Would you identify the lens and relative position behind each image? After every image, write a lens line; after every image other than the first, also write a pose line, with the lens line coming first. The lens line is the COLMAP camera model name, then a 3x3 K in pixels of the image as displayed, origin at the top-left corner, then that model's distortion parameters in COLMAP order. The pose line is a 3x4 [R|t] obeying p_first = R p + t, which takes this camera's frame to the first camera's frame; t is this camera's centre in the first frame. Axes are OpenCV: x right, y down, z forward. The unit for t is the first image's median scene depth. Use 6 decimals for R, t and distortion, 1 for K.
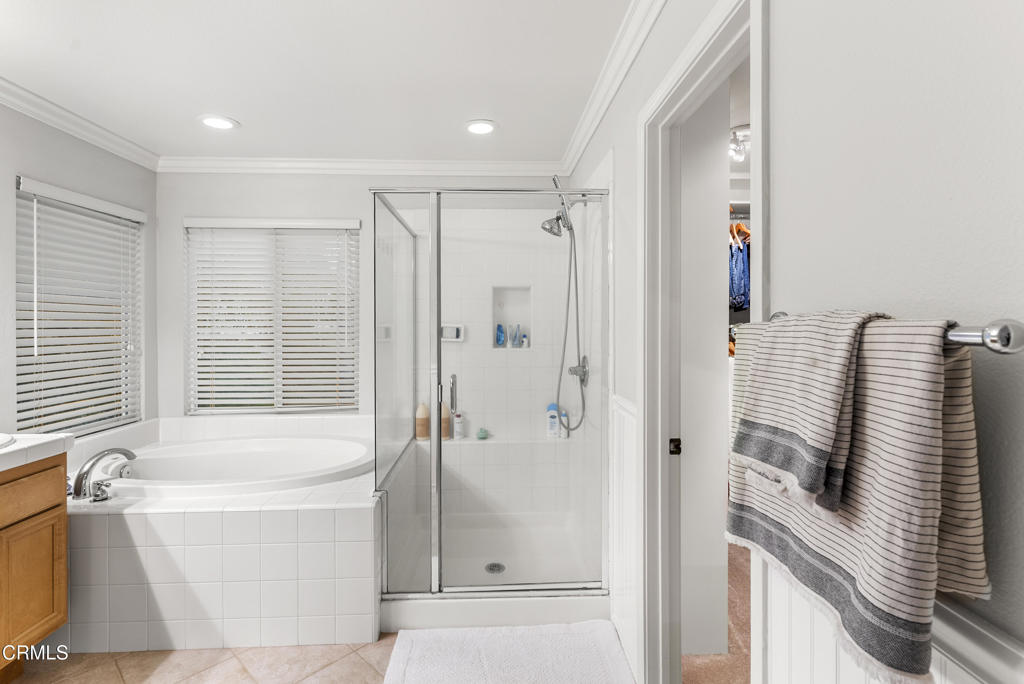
lens RADIAL K [[498.9, 0, 512.2], [0, 498.9, 337.3], [0, 0, 1]] dist [0.001996, -0.001676]
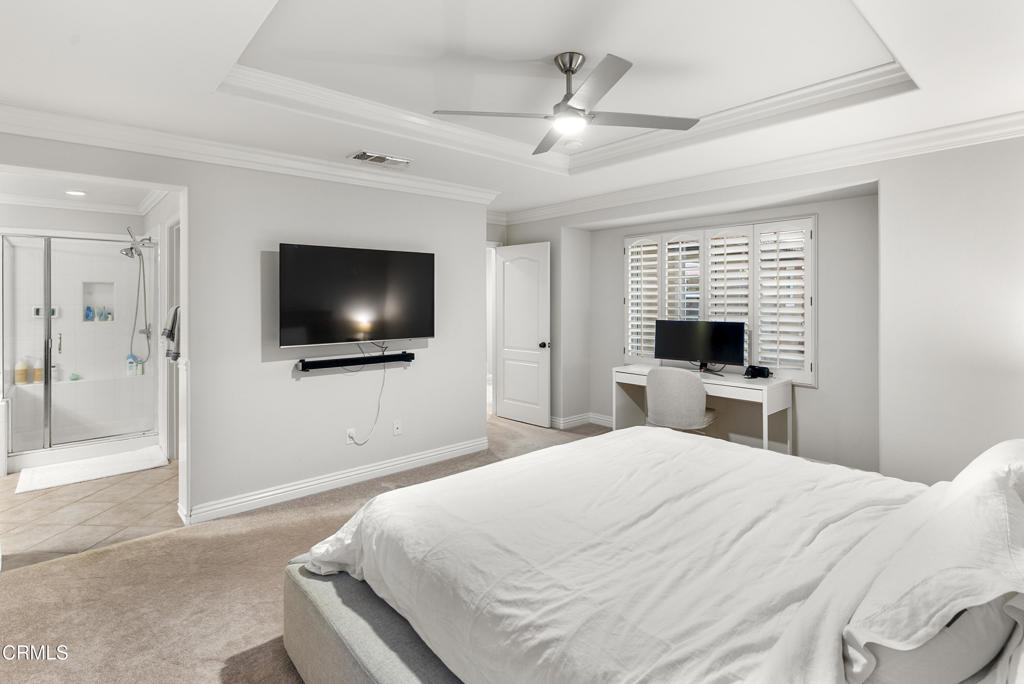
lens RADIAL K [[498.9, 0, 508.5], [0, 498.9, 304.9], [0, 0, 1]] dist [0.001996, -0.001676]
pose [[0.772177, -0.000014, 0.635407, -0.003487], [0.013178, 0.999785, -0.015993, 0.012731], [-0.635271, 0.020723, 0.772012, -1.070796]]
